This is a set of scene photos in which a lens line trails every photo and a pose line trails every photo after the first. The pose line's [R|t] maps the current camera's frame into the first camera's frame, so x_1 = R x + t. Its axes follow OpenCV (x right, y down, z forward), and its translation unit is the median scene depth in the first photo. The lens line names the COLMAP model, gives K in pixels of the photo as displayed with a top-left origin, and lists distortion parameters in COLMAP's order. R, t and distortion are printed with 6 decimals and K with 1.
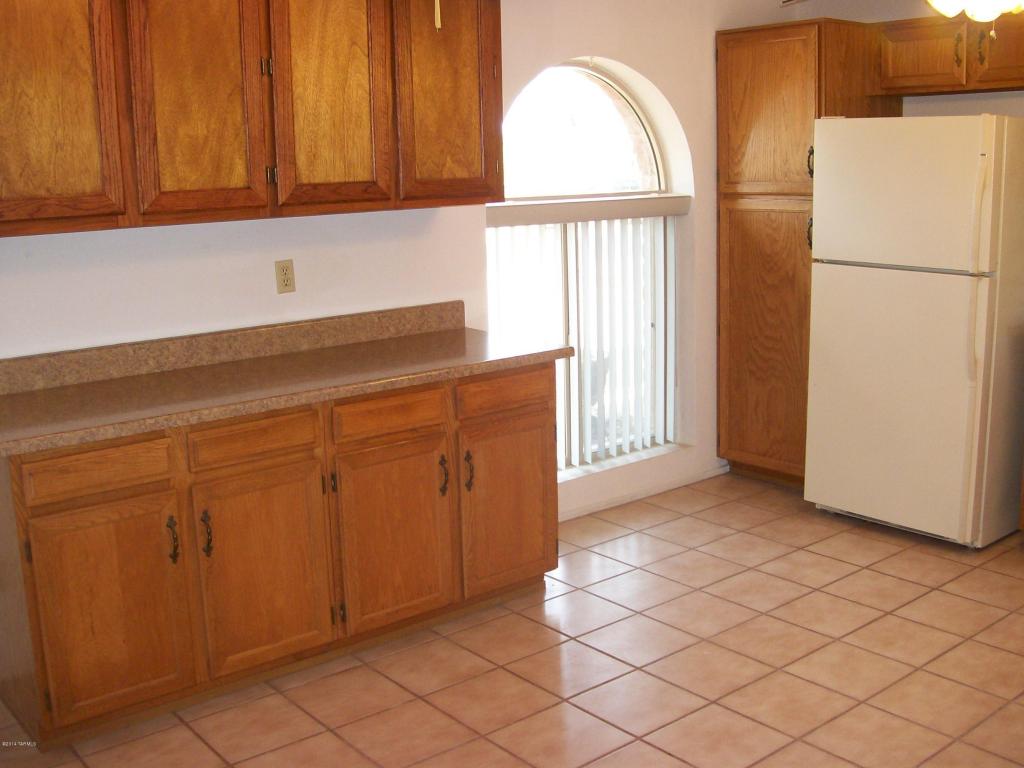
lens RADIAL K [[1120.4, 0, 512.0], [0, 1120.4, 384.0], [0, 0, 1]] dist [-0.159354, -0.002598]
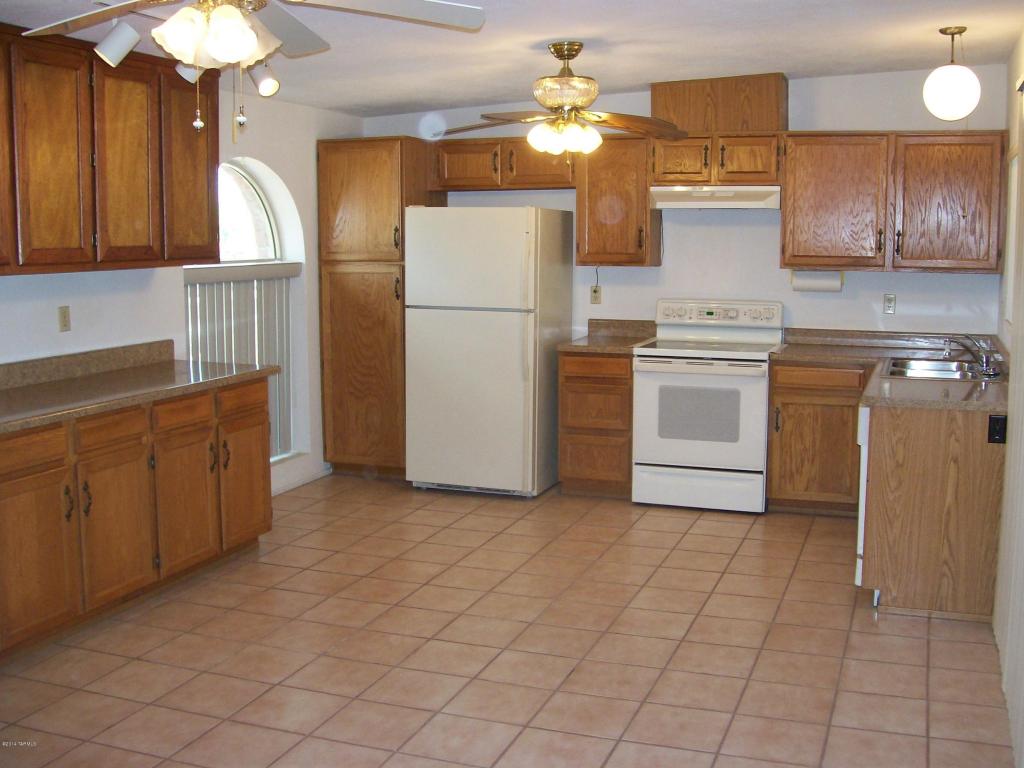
lens RADIAL K [[1120.4, 0, 512.0], [0, 1120.4, 384.0], [0, 0, 1]] dist [-0.159354, -0.002598]
pose [[0.862497, -0.039375, 0.504528, -0.408307], [0.074969, 0.995909, -0.050438, 0.083602], [-0.500478, 0.081326, 0.861921, -0.353834]]
